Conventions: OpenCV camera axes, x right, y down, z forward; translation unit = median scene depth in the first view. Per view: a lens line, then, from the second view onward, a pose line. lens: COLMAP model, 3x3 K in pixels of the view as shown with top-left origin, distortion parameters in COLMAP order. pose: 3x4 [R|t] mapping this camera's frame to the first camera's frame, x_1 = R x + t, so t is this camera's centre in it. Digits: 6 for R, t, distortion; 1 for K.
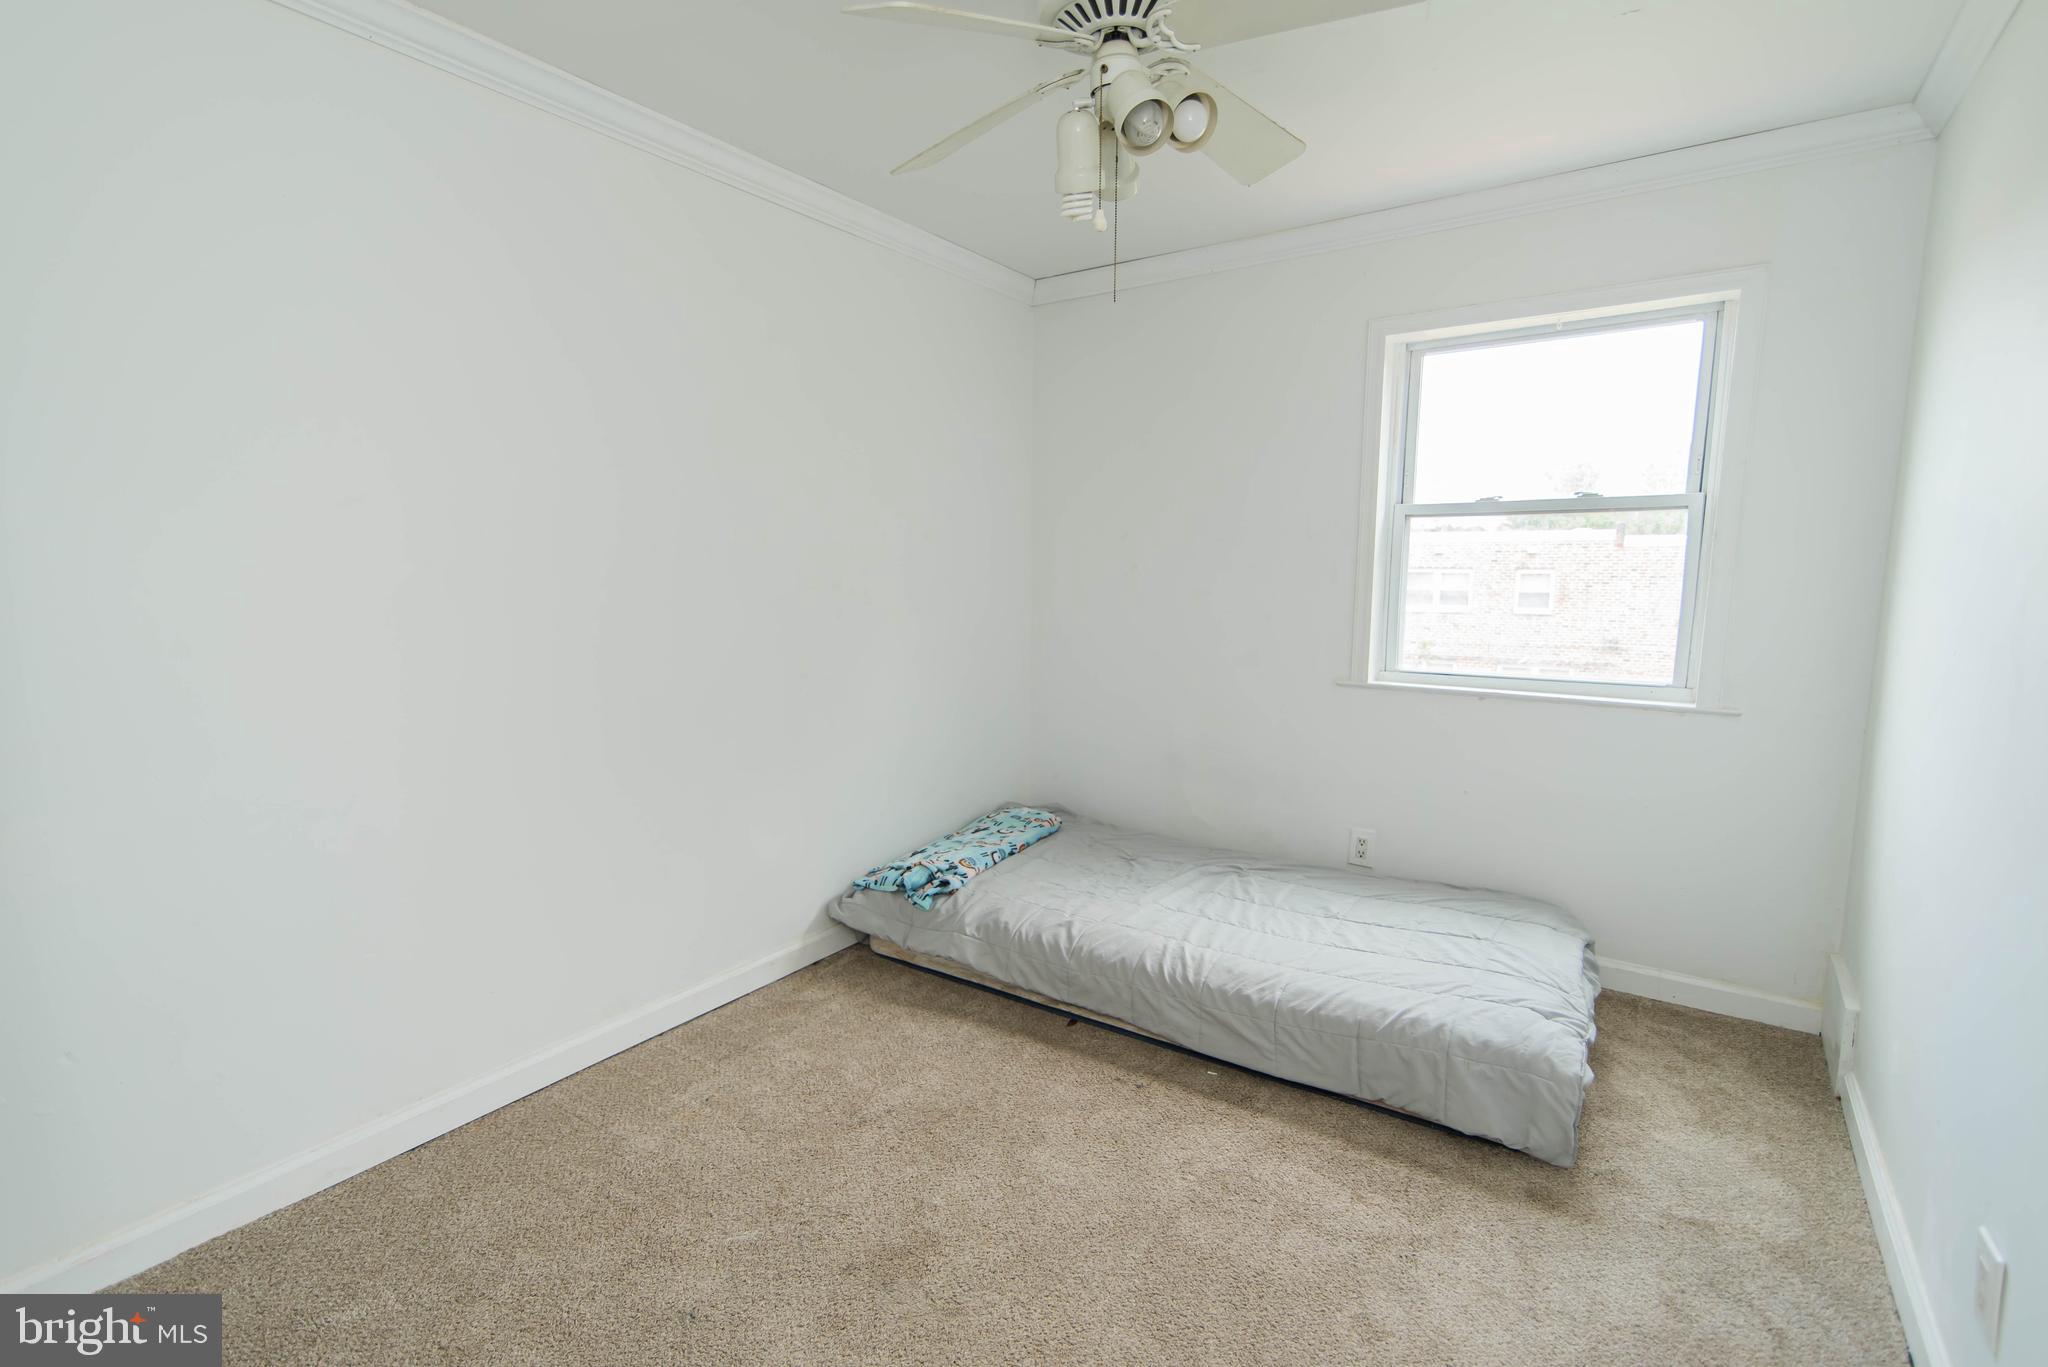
lens RADIAL K [[934.6, 0, 1015.8], [0, 934.6, 689.7], [0, 0, 1]] dist [0.015789, -0.000653]
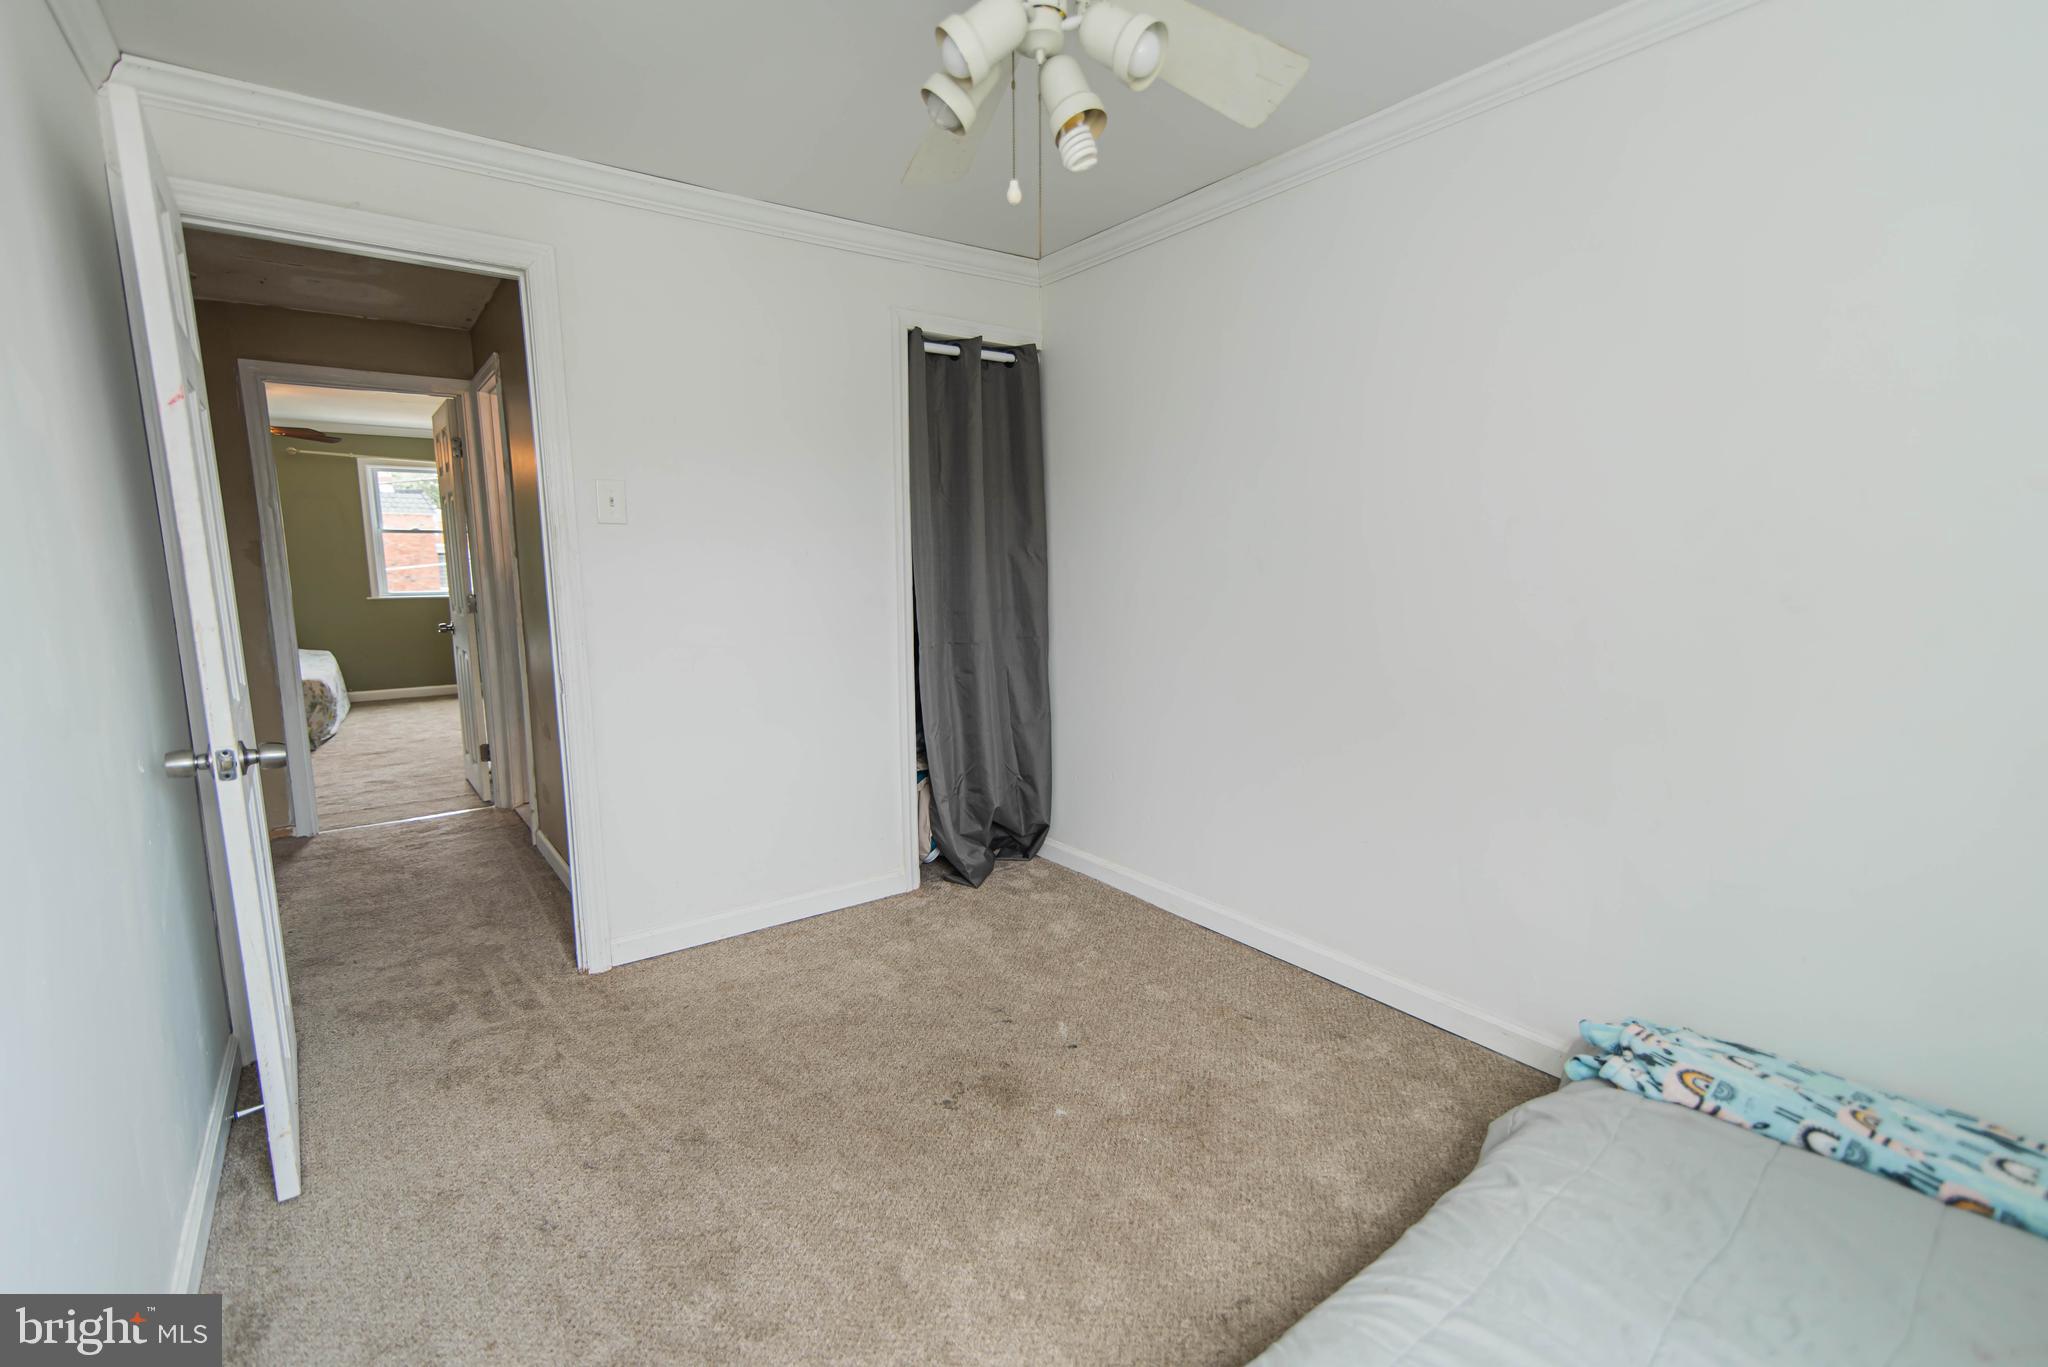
lens RADIAL K [[934.6, 0, 1015.8], [0, 934.6, 689.7], [0, 0, 1]] dist [0.015789, -0.000653]
pose [[-0.259891, 0.173429, -0.949936, 0.572389], [-0.129888, 0.968521, 0.212358, -0.114319], [0.956862, 0.178575, -0.229184, 0.718605]]
